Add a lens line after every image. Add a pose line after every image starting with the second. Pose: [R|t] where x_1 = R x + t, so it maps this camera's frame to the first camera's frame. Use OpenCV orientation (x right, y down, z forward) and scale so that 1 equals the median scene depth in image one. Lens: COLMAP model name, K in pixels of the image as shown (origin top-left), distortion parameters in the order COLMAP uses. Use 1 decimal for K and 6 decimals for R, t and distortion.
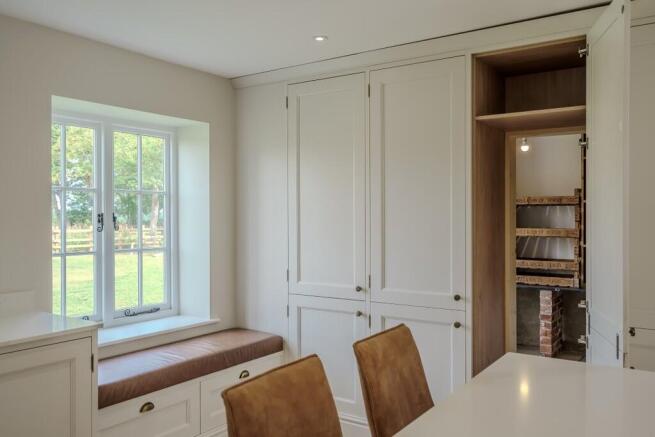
lens RADIAL K [[548.4, 0, 327.5], [0, 548.4, 218.5], [0, 0, 1]] dist [0.002267, 0.000425]
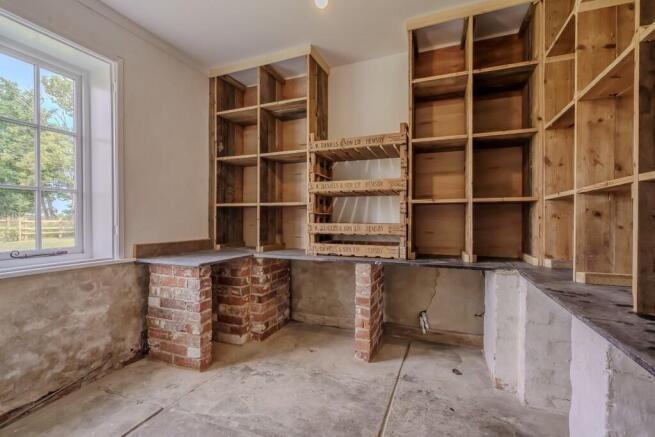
lens RADIAL K [[298.2, 0, 327.5], [0, 298.2, 218.5], [0, 0, 1]] dist [0.000408, 0.000063]
pose [[0.974006, 0.004393, 0.226481, 0.261884], [-0.004318, 0.999990, -0.000830, 0.071714], [-0.226483, -0.000170, 0.974015, 0.624786]]
